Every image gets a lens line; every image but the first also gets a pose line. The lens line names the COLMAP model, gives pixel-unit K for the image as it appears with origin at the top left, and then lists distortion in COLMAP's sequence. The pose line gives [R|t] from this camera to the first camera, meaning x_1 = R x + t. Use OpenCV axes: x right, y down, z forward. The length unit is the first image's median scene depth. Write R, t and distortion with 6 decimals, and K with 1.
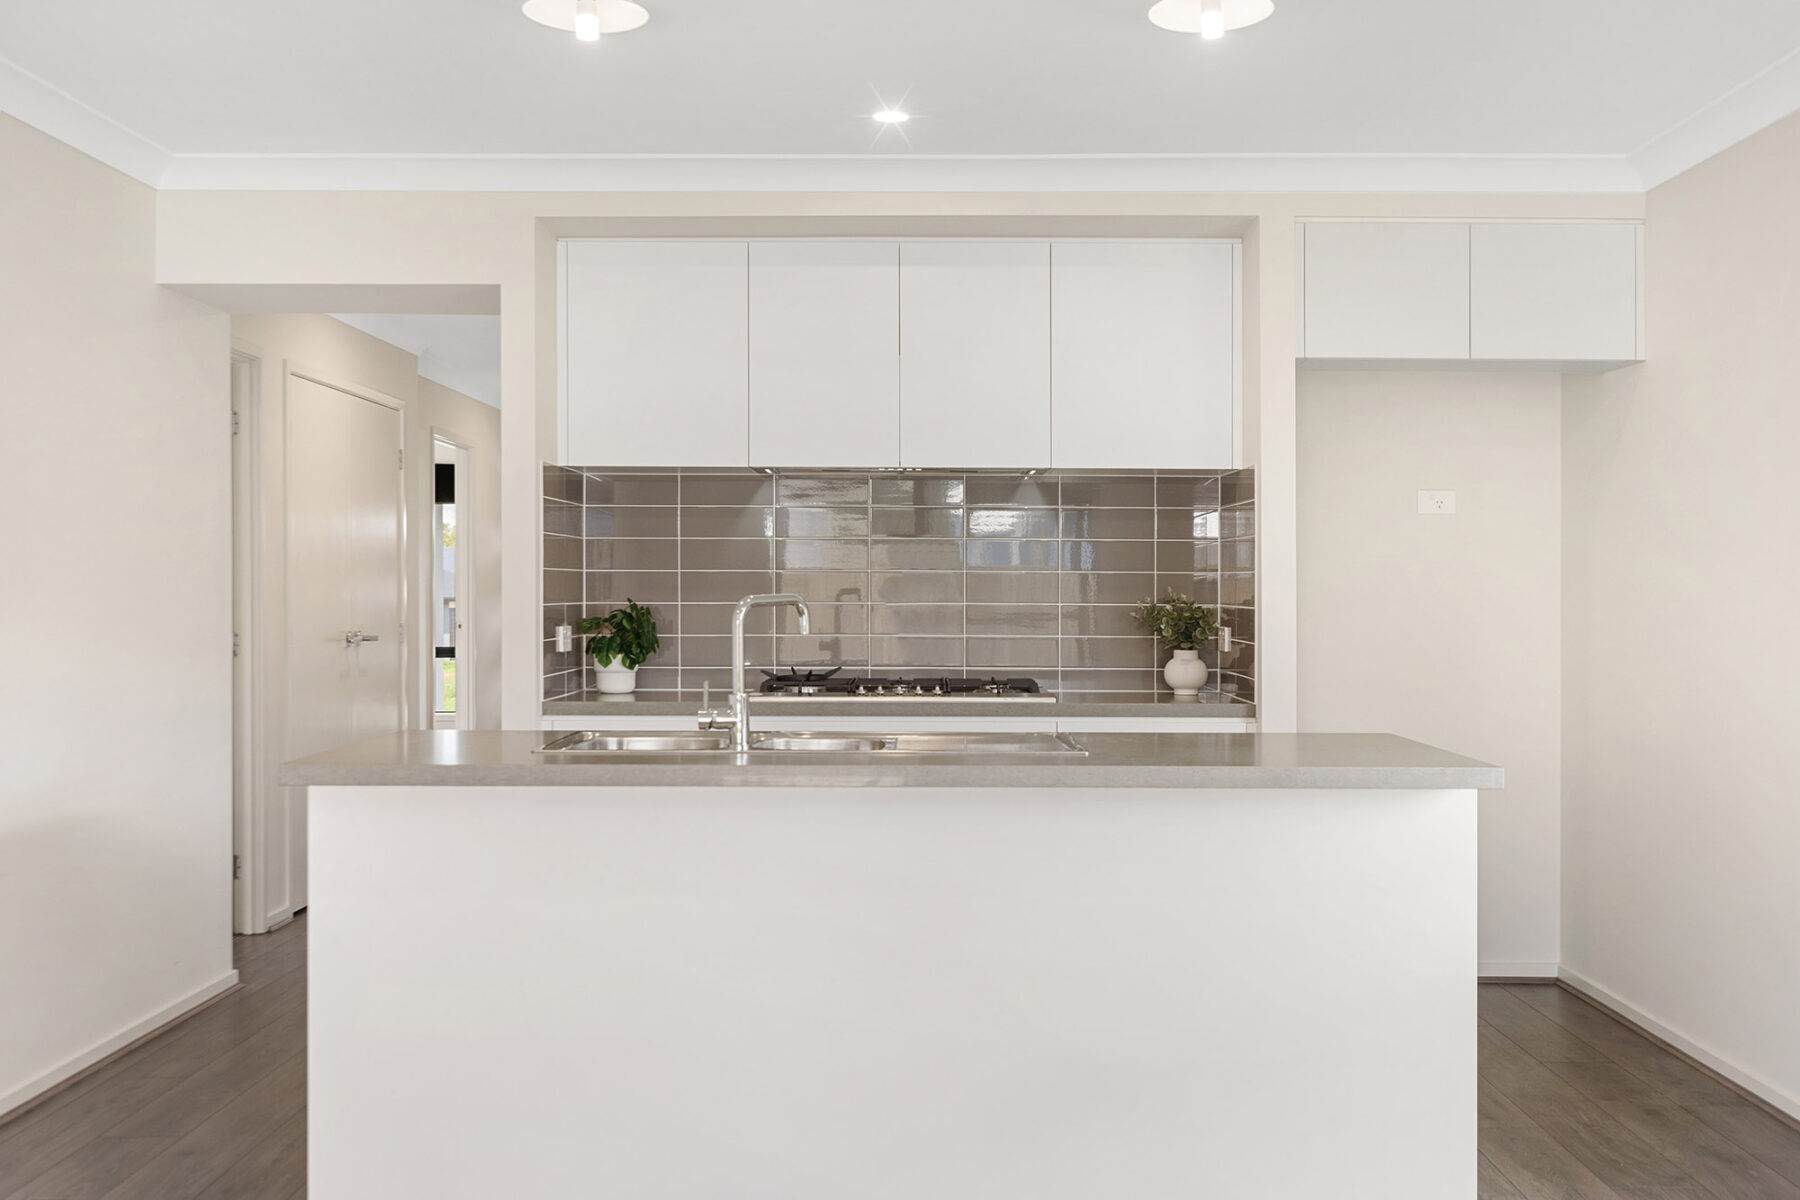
lens RADIAL K [[1787.4, 0, 903.7], [0, 1787.4, 603.6], [0, 0, 1]] dist [-0.021524, 0.000000]
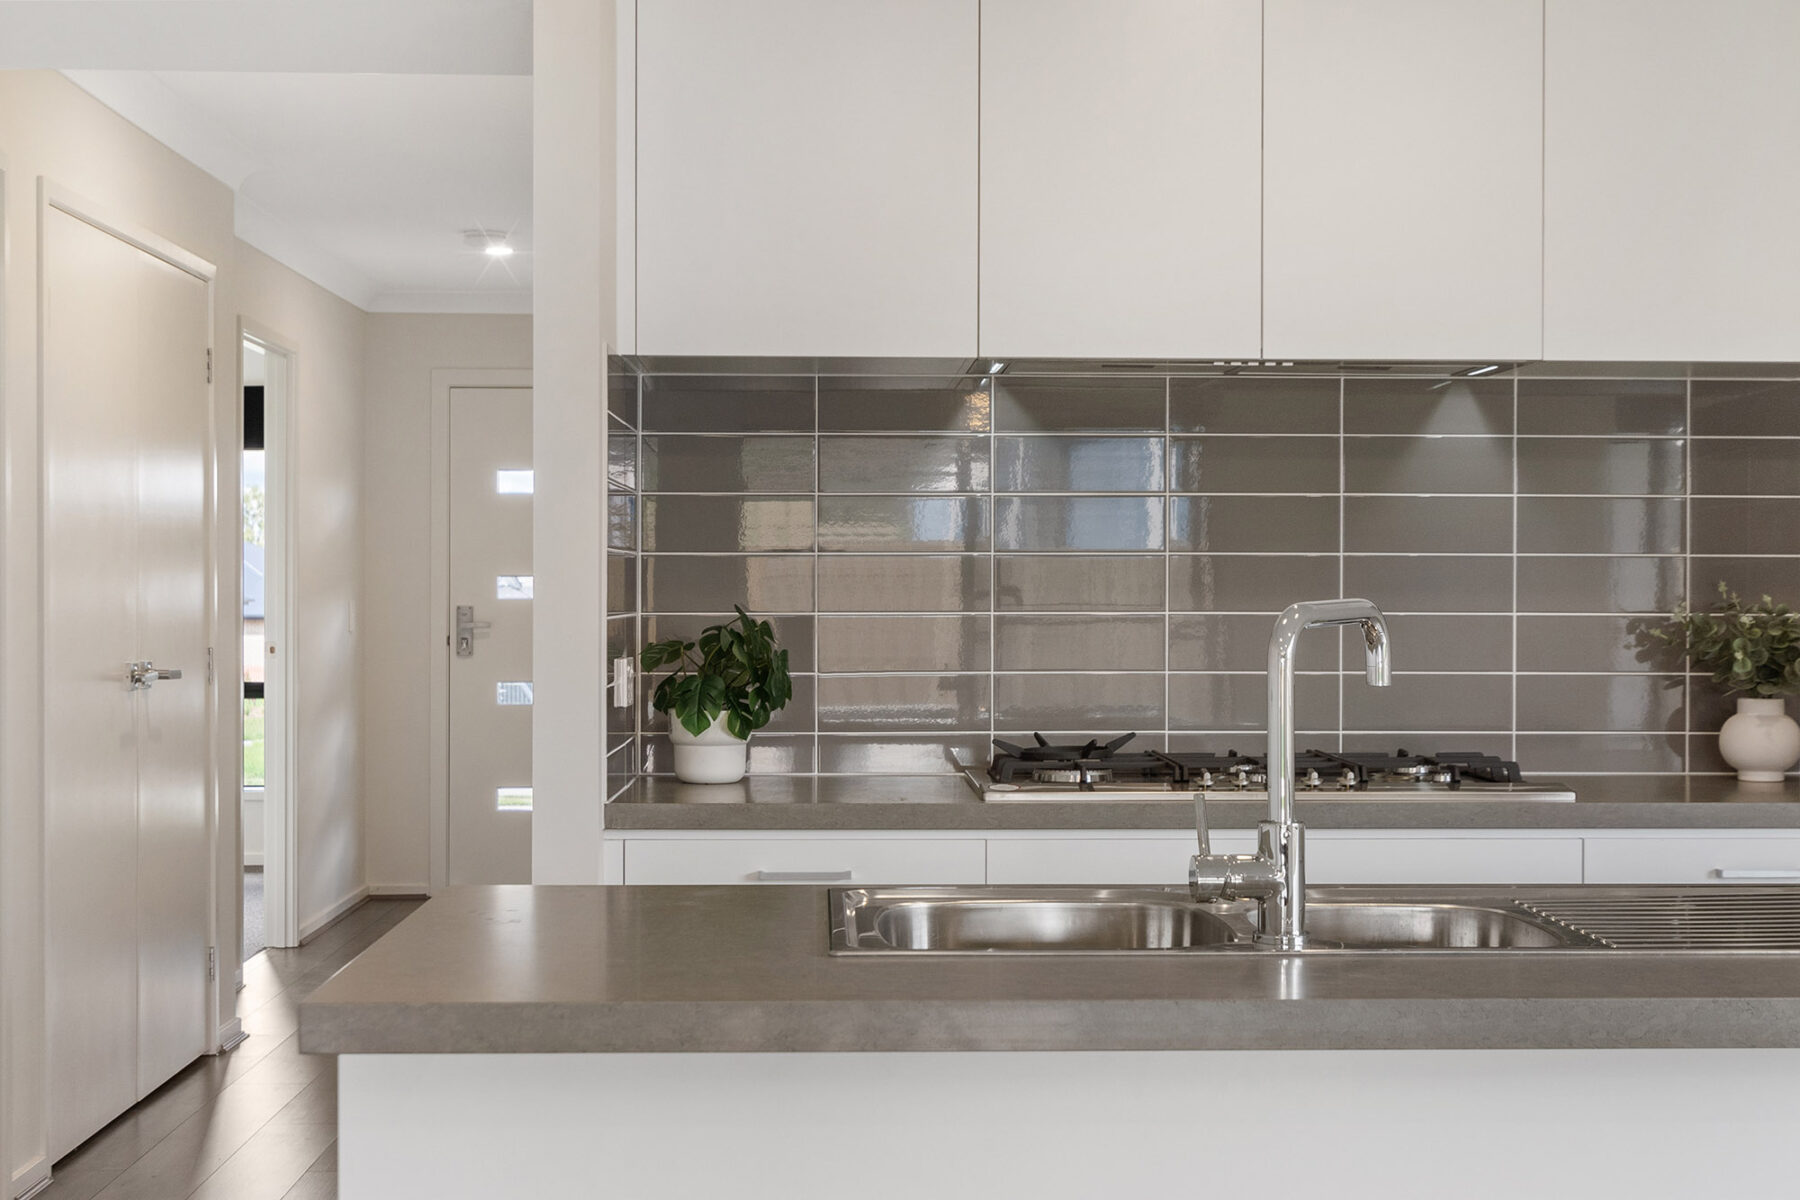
lens RADIAL K [[2693.1, 0, 897.2], [0, 2693.1, 597.3], [0, 0, 1]] dist [0.037842, 0.000000]
pose [[0.999904, -0.002254, 0.013680, -0.117178], [0.002305, 0.999990, -0.003707, -0.002345], [-0.013671, 0.003738, 0.999900, 0.190649]]
